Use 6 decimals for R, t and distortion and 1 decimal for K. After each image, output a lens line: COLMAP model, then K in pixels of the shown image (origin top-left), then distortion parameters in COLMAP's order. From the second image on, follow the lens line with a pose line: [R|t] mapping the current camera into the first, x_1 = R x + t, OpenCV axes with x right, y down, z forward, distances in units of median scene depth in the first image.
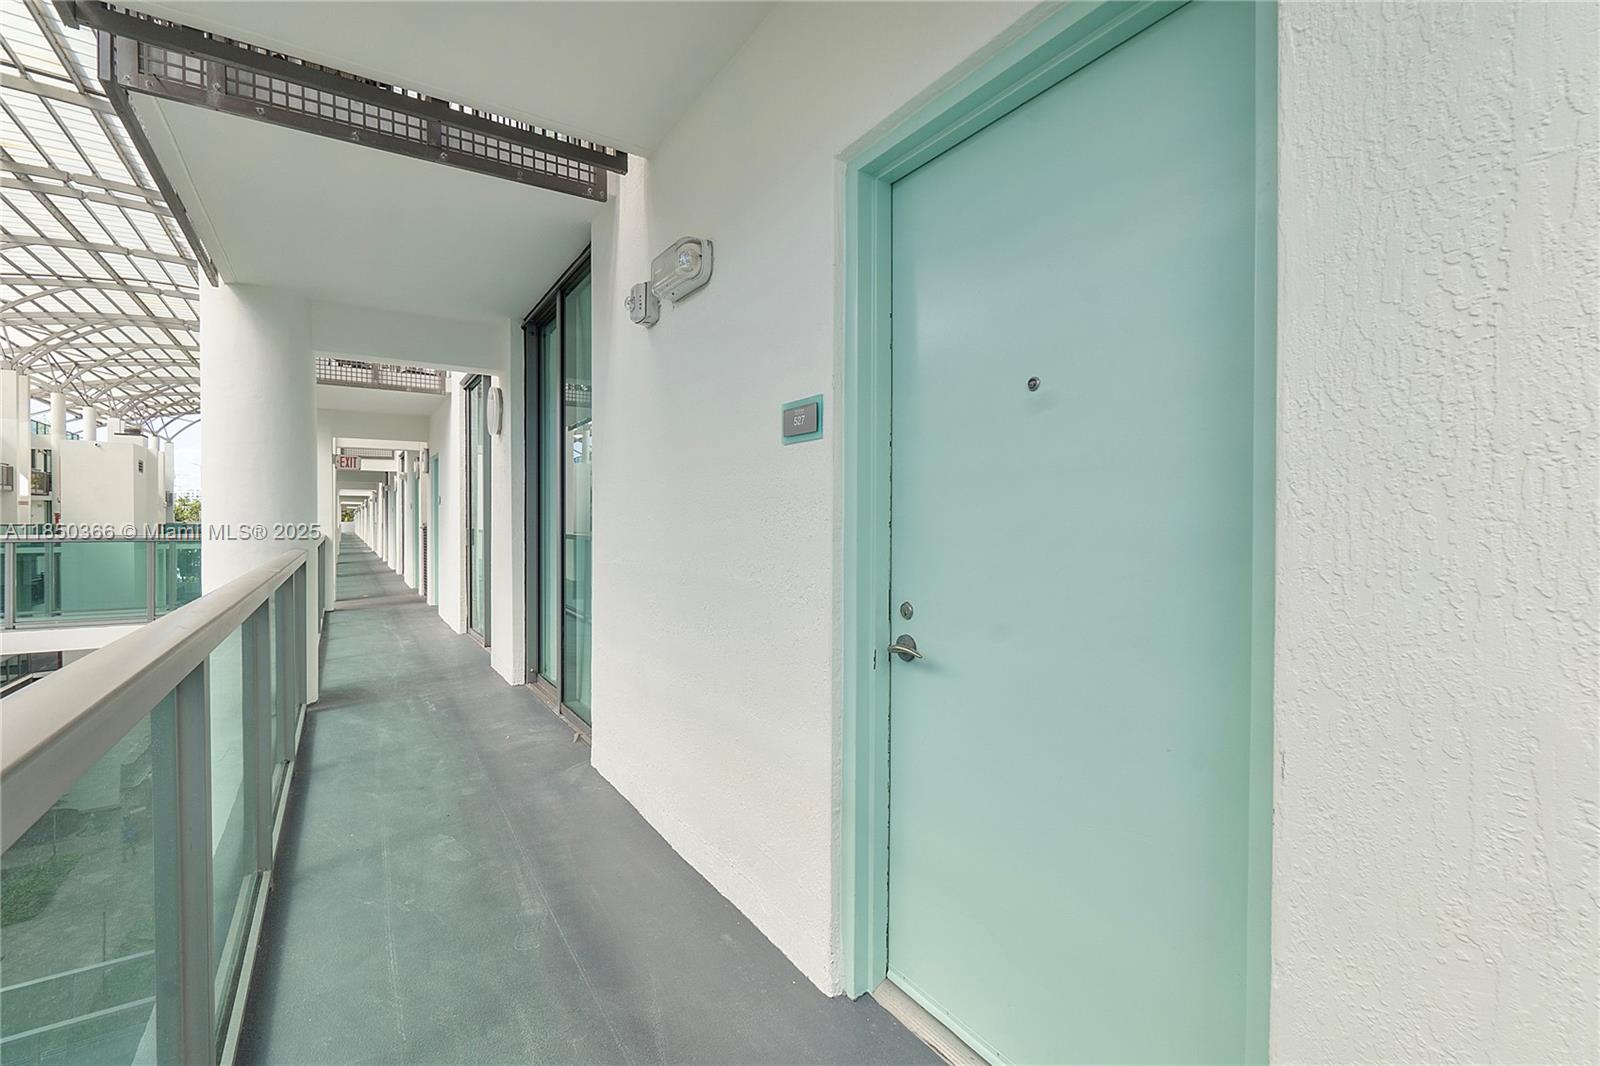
lens RADIAL K [[695.3, 0, 798.3], [0, 695.3, 527.1], [0, 0, 1]] dist [-0.001110, 0.001413]
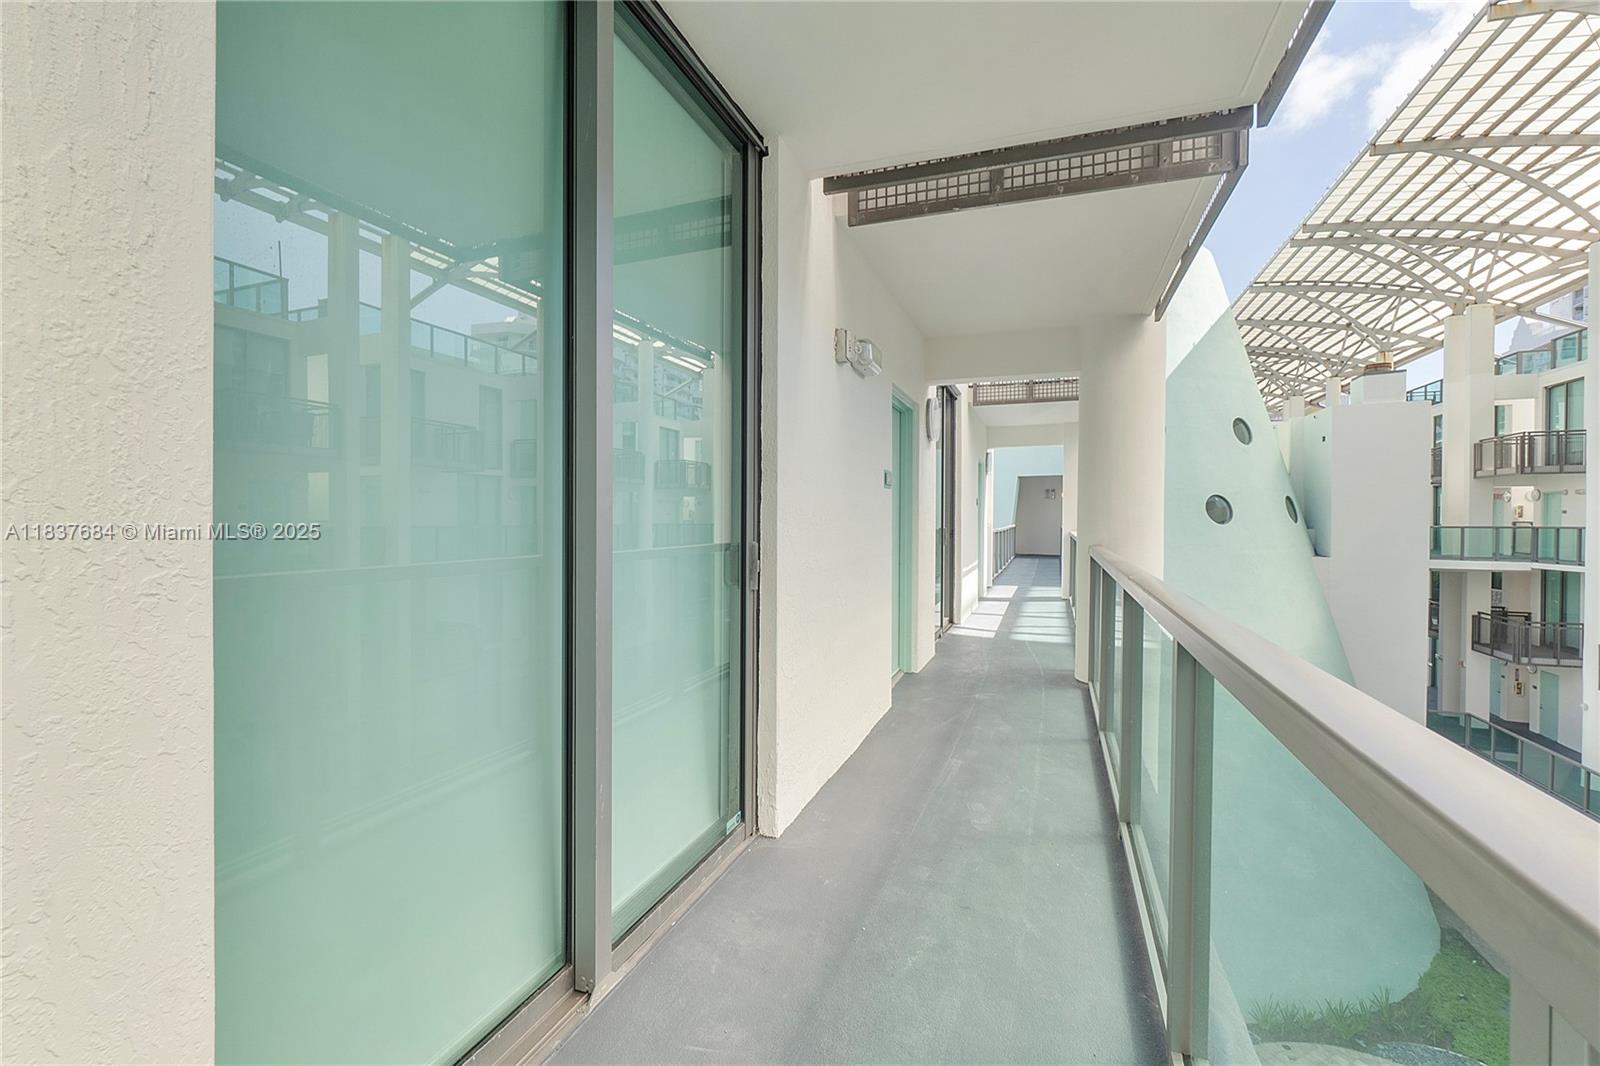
lens RADIAL K [[695.3, 0, 797.6], [0, 695.3, 527.9], [0, 0, 1]] dist [-0.001110, 0.001413]
pose [[-0.597967, -0.008146, 0.801479, -1.166749], [0.009500, 0.999806, 0.017249, -0.019526], [-0.801464, 0.017929, -0.597774, 1.812834]]
